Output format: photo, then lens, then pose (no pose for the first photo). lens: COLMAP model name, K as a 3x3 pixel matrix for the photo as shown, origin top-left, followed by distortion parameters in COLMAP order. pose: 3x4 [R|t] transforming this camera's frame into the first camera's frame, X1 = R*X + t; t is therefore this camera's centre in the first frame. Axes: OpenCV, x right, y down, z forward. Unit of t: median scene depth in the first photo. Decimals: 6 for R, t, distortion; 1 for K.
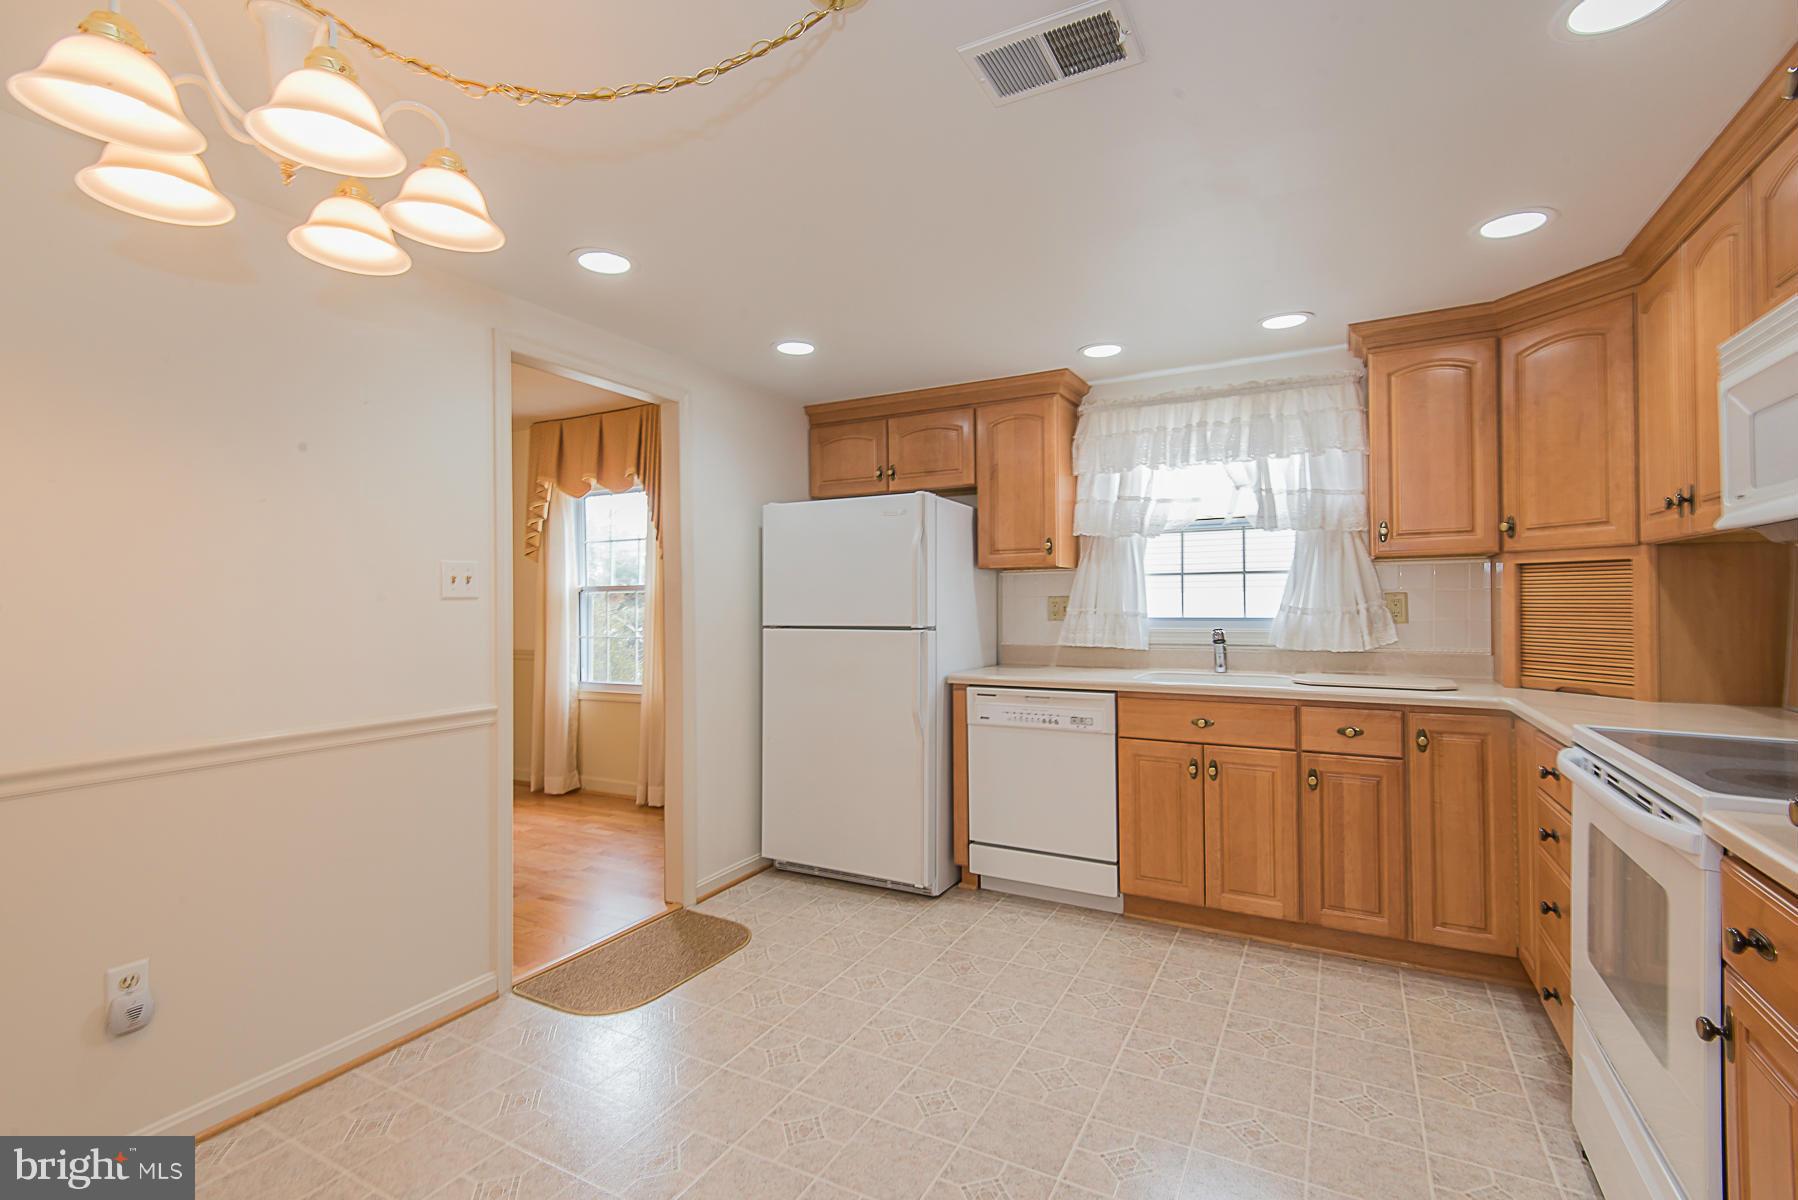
lens RADIAL K [[821.1, 0, 908.4], [0, 821.1, 602.7], [0, 0, 1]] dist [0.035473, -0.000198]
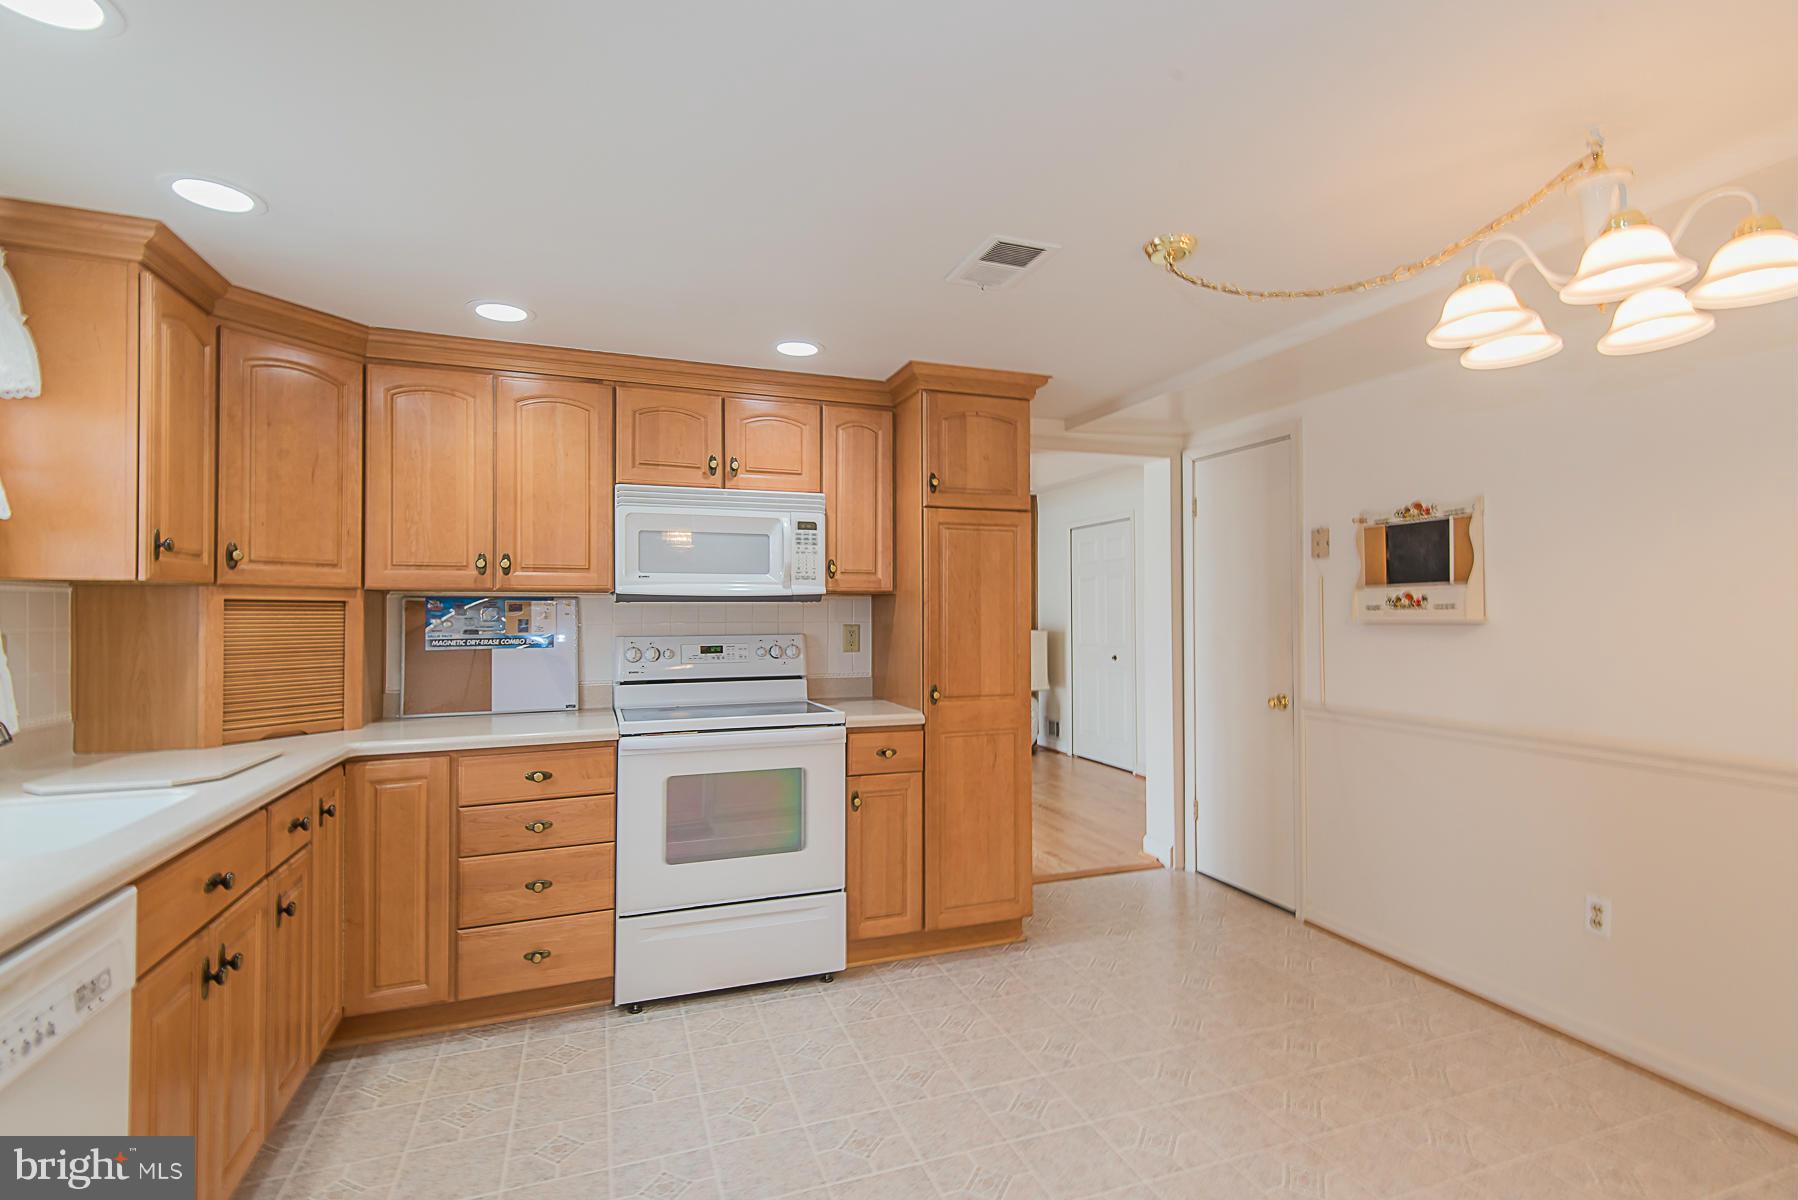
lens RADIAL K [[821.1, 0, 908.4], [0, 821.1, 602.7], [0, 0, 1]] dist [0.035473, -0.000198]
pose [[-0.733754, 0.013671, 0.679278, -0.330378], [0.001781, 0.999833, -0.018199, -0.023653], [-0.679413, -0.012144, -0.733656, 1.055371]]
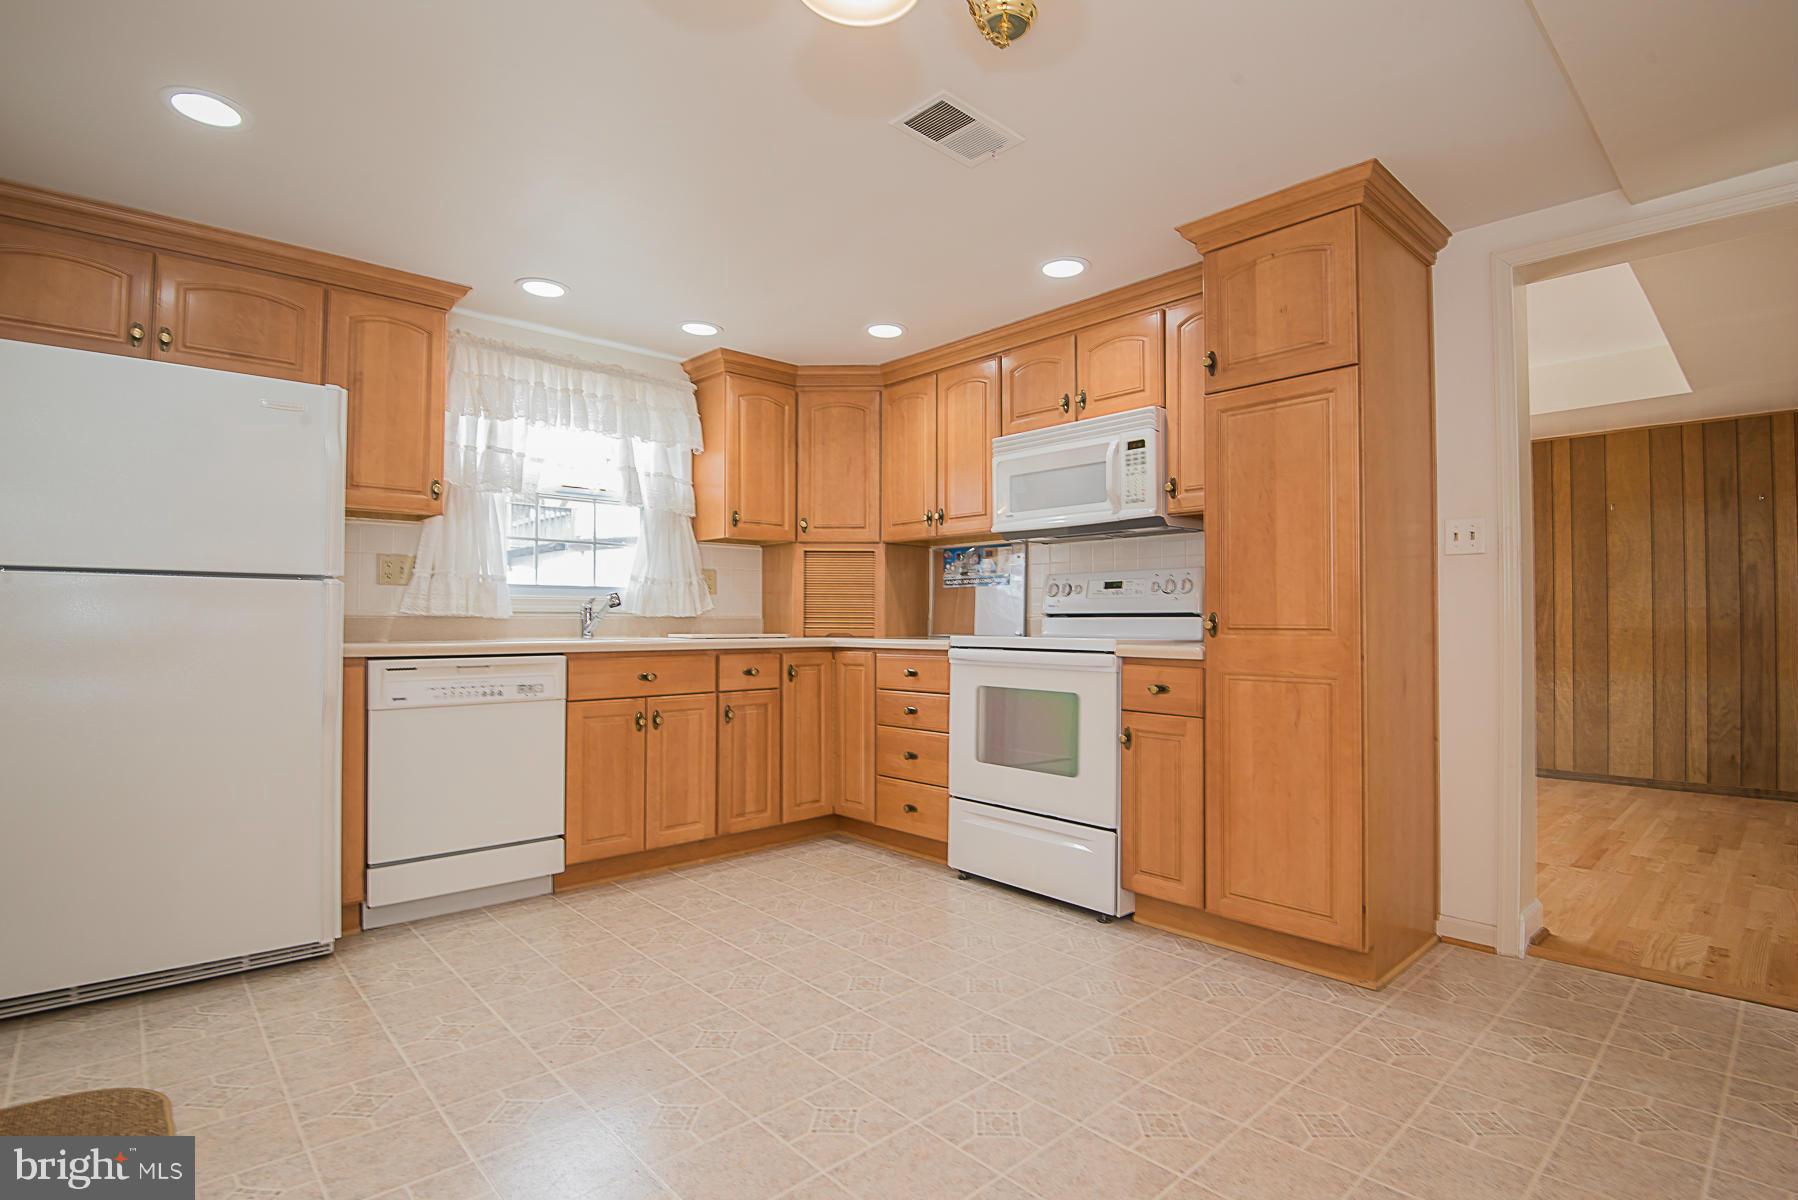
lens RADIAL K [[859.6, 0, 954.9], [0, 859.6, 607.9], [0, 0, 1]] dist [-0.004054, -0.000428]
pose [[0.305145, 0.017982, 0.952136, -0.556716], [-0.004695, 0.999838, -0.017378, 0.070797], [-0.952294, 0.000833, 0.305180, 0.274243]]
